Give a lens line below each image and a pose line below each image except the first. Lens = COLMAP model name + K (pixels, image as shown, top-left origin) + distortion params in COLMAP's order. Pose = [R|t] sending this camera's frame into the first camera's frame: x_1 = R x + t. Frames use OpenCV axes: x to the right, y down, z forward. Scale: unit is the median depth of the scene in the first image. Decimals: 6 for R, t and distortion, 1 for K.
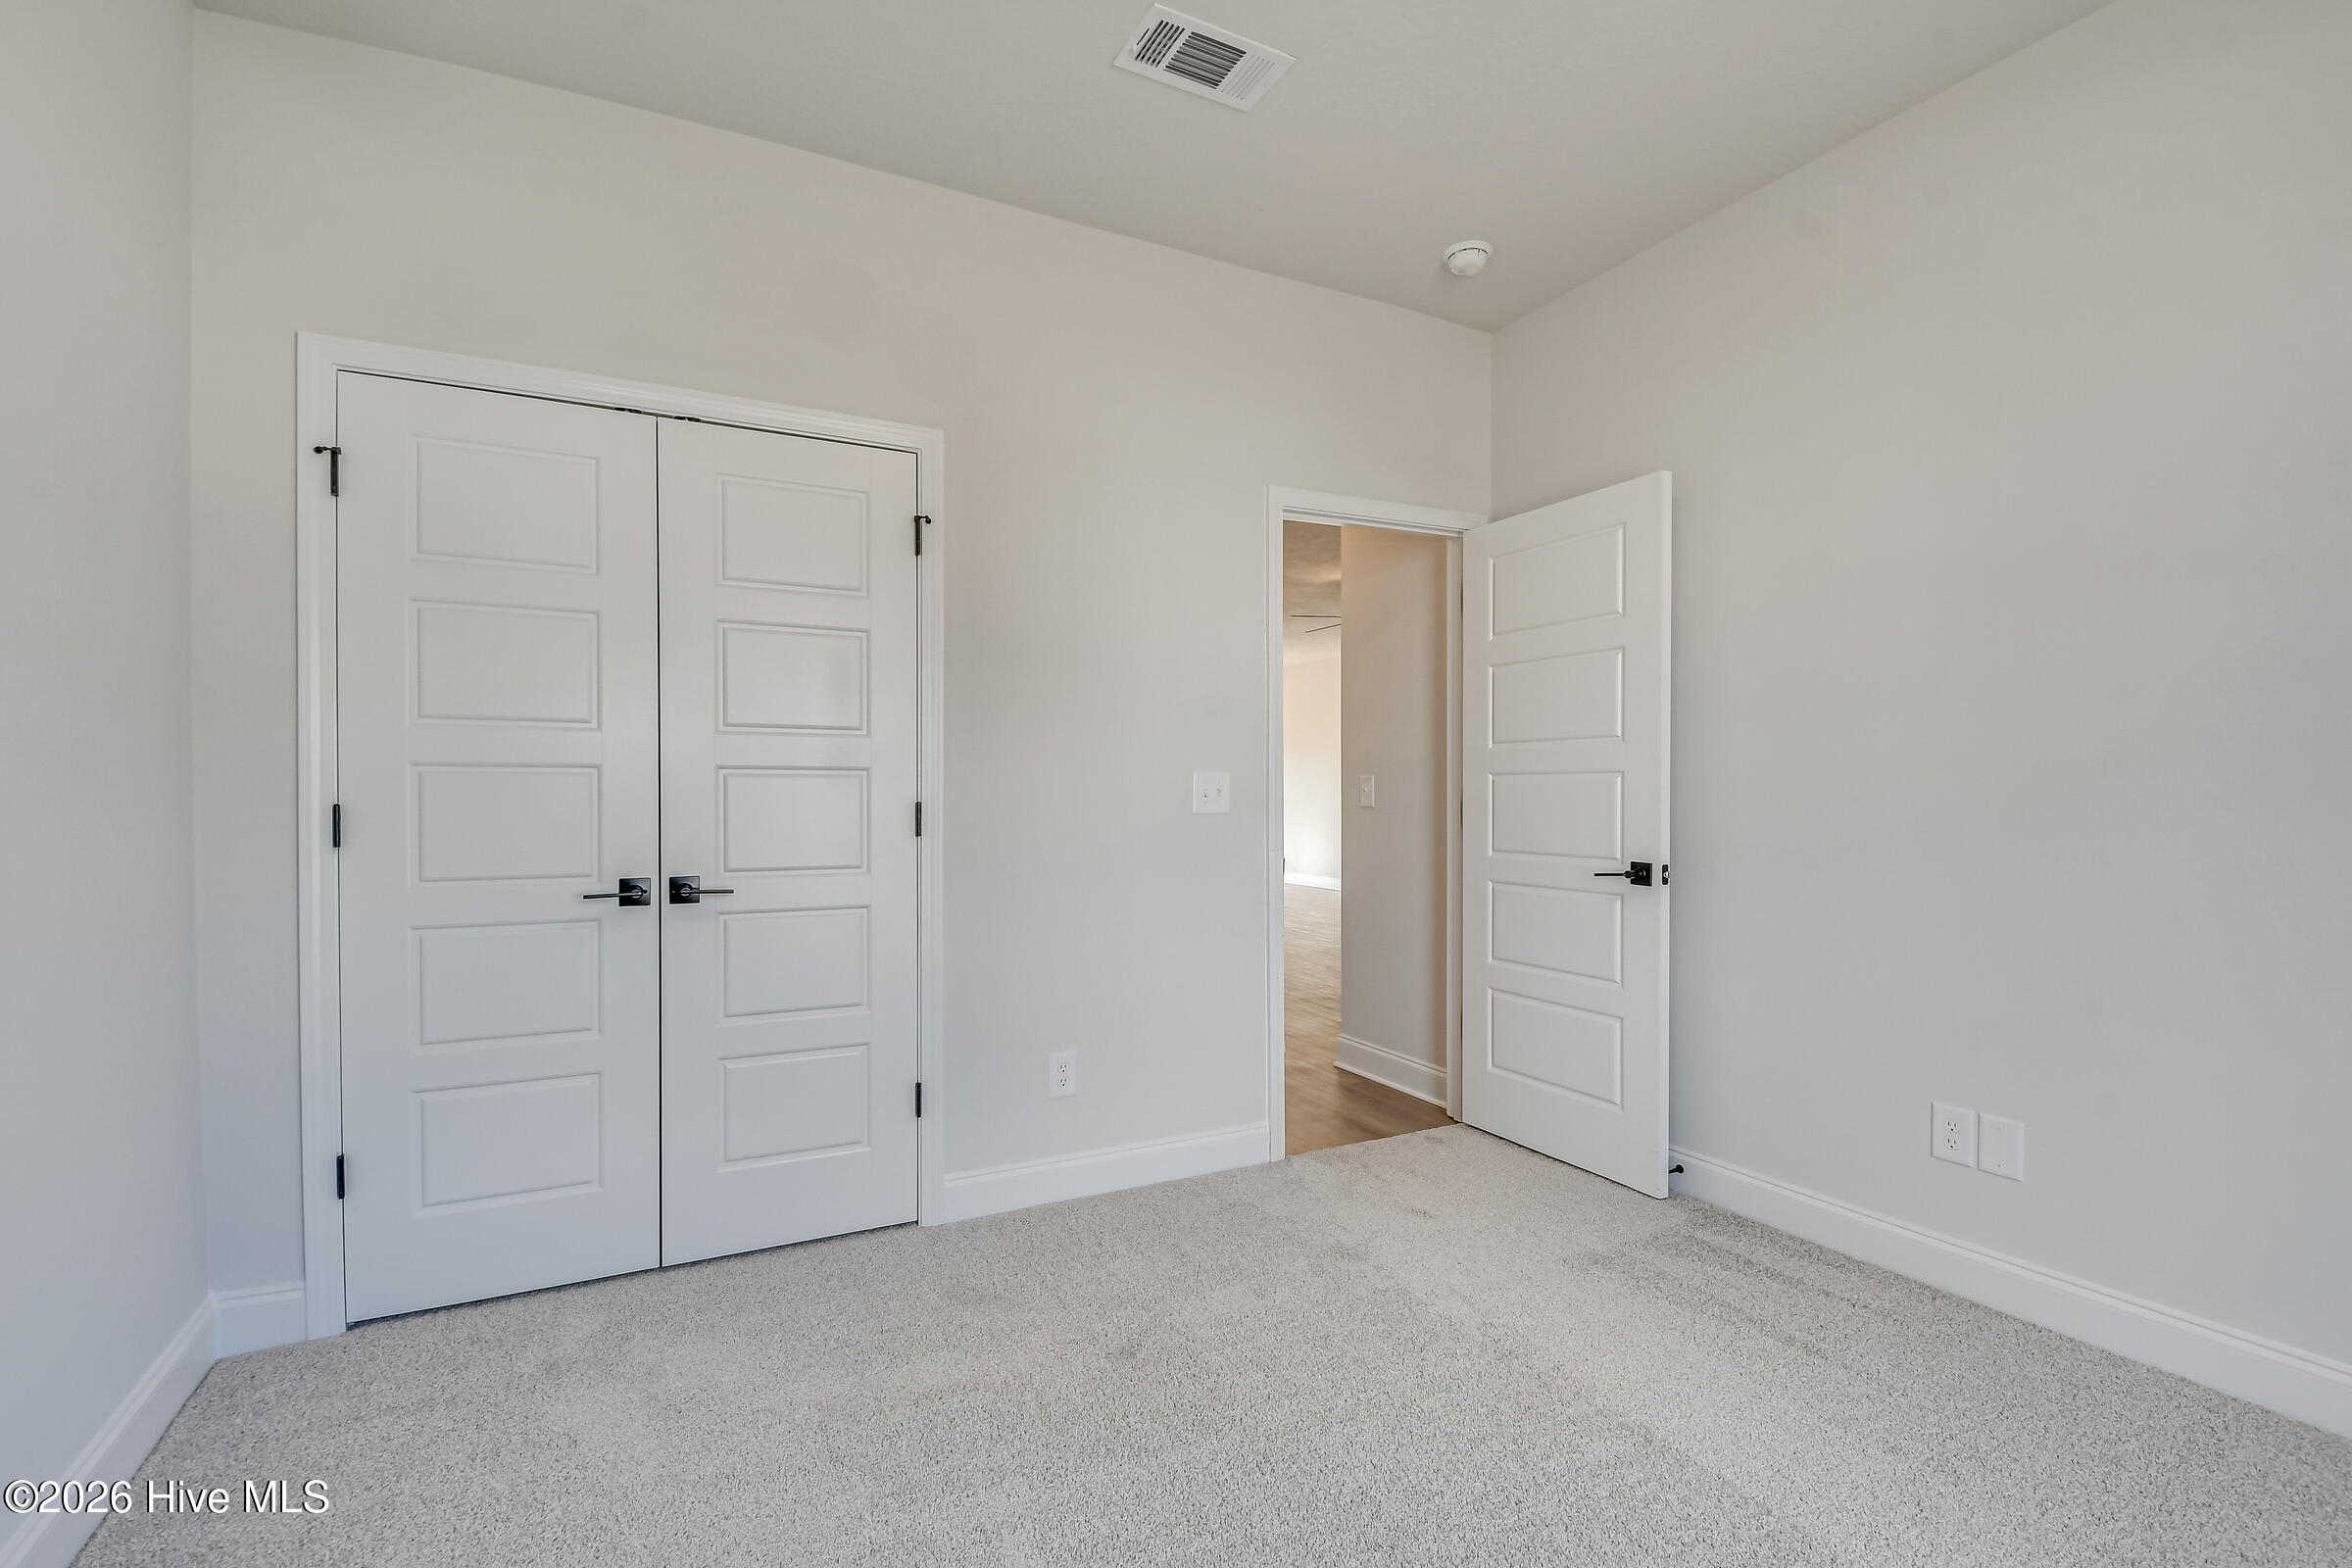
lens RADIAL K [[1053.9, 0, 1165.4], [0, 1053.9, 805.8], [0, 0, 1]] dist [0.001162, -0.014970]
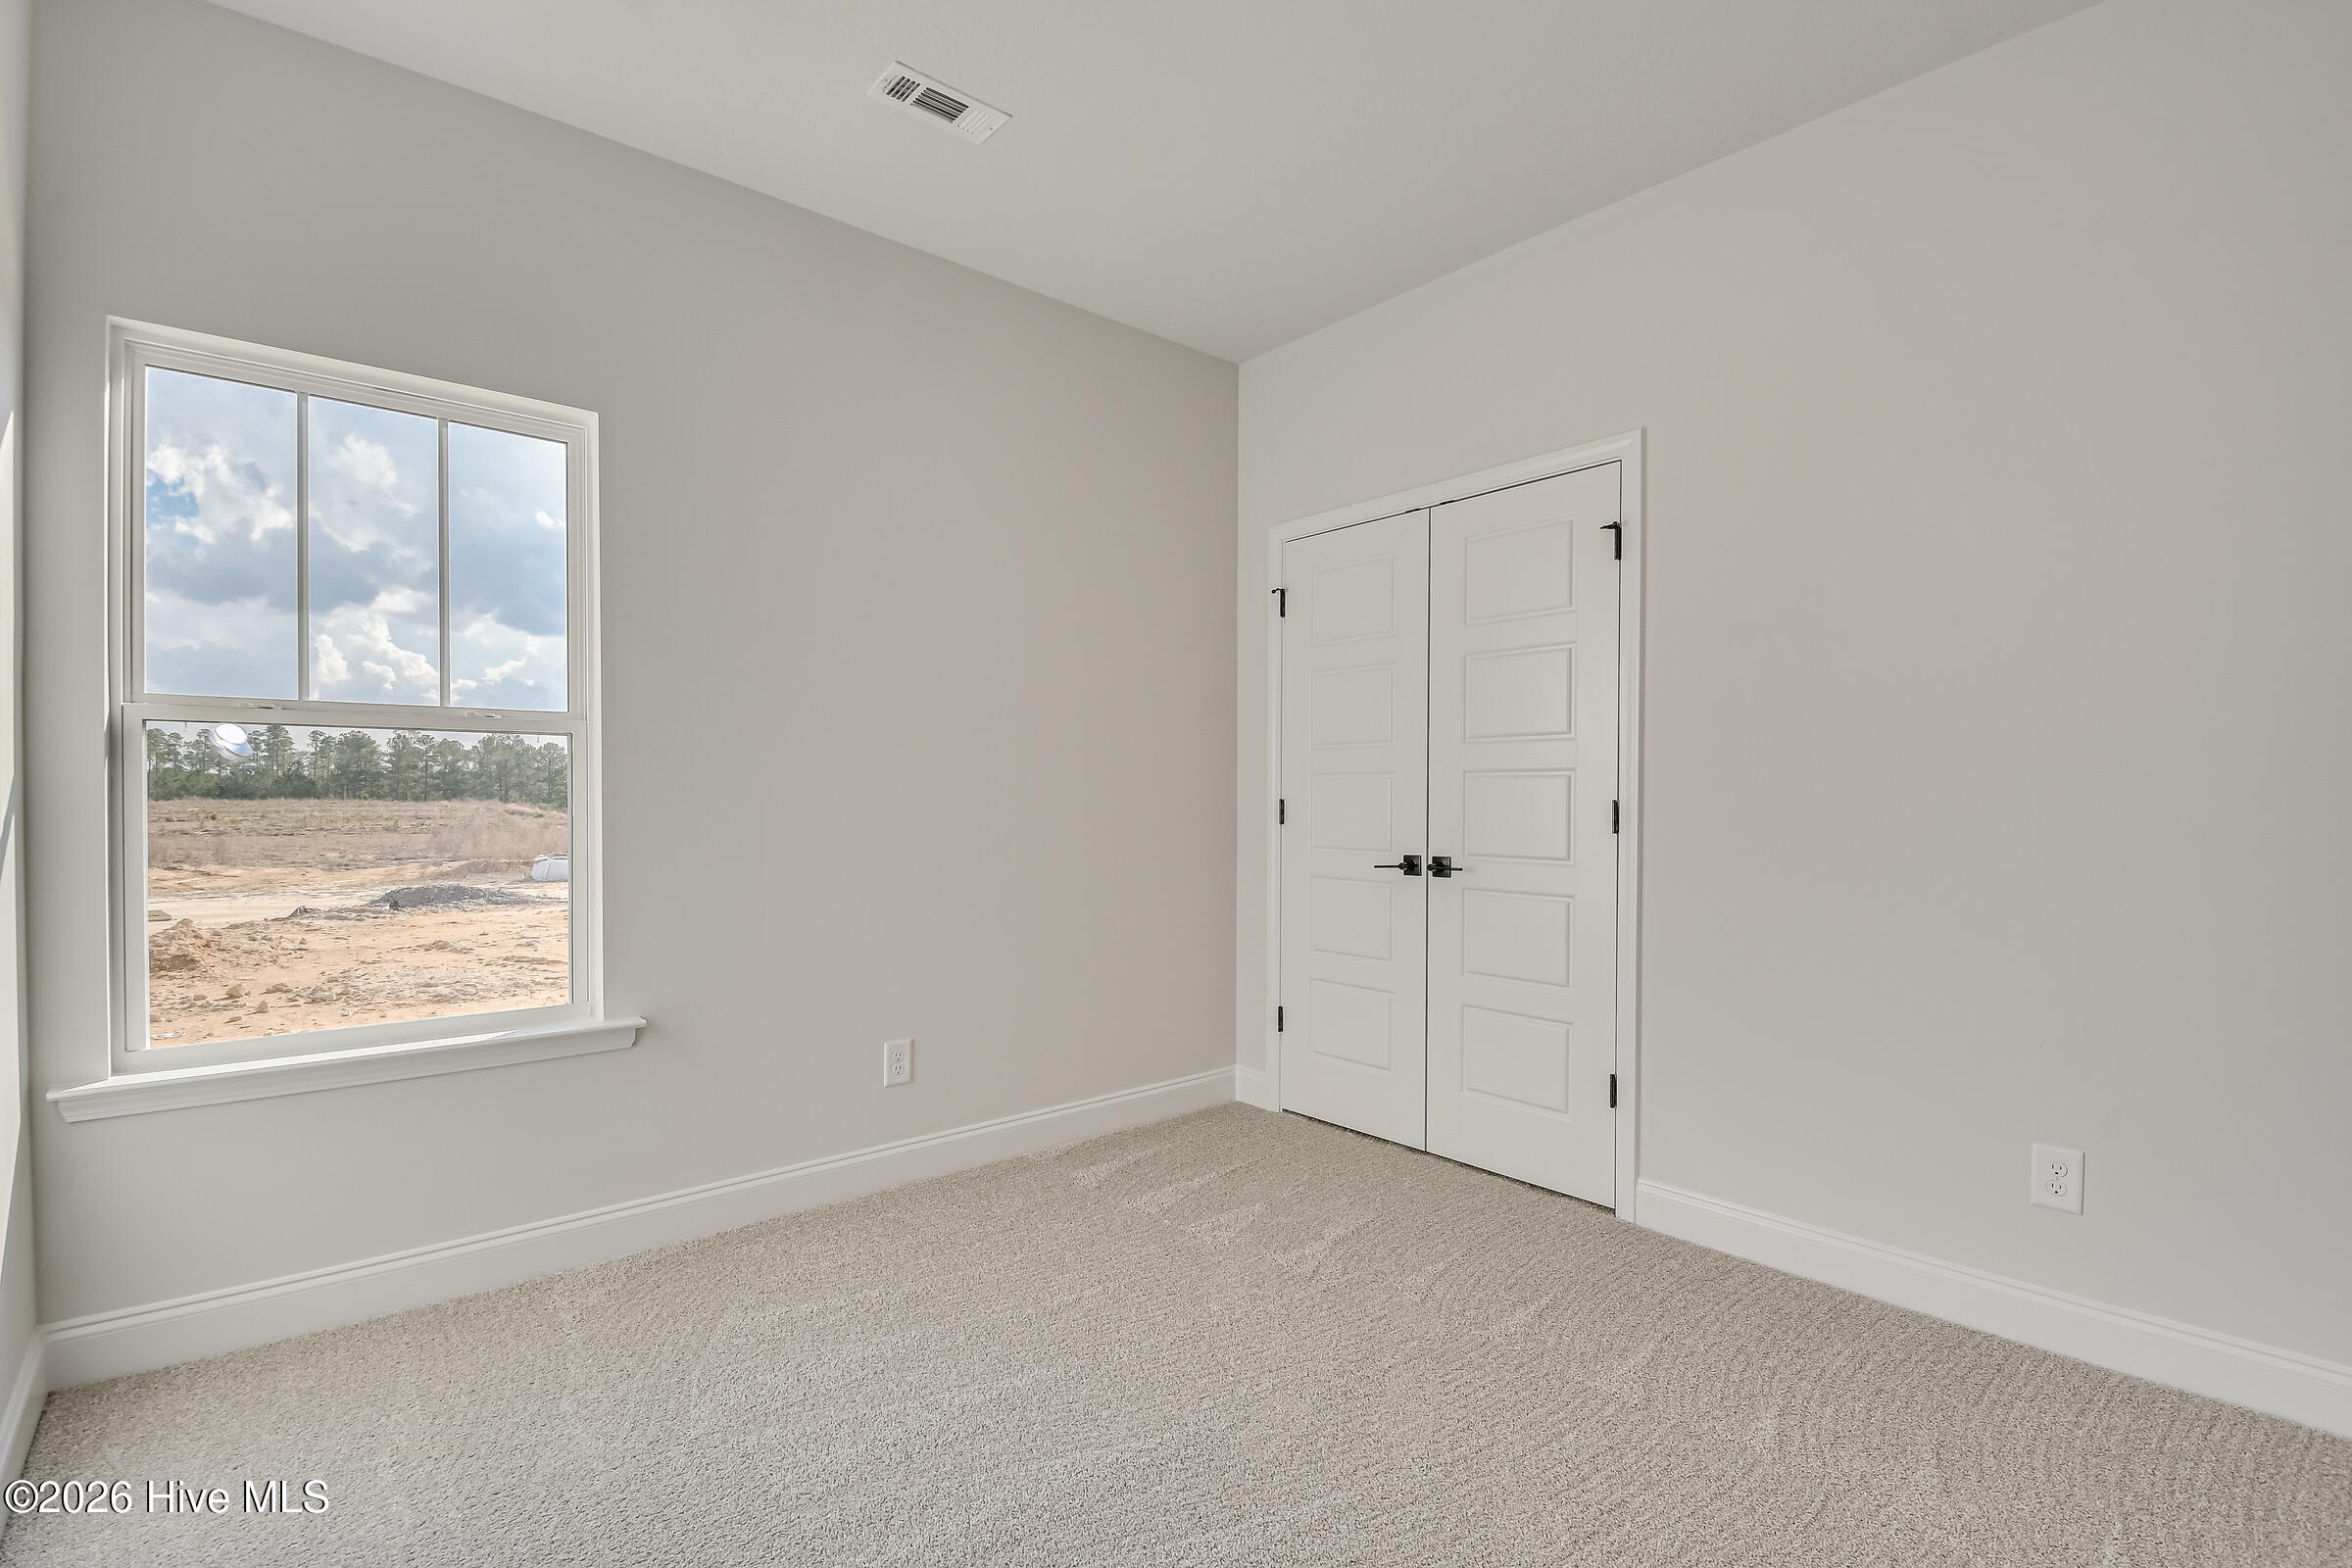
lens RADIAL K [[1071.4, 0, 1176.0], [0, 1071.4, 784.0], [0, 0, 1]] dist [0.000522, -0.015657]
pose [[0.227565, -0.008274, -0.973728, 0.758970], [-0.010787, 0.999881, -0.011017, -0.003360], [0.973703, 0.013011, 0.227449, 0.383291]]
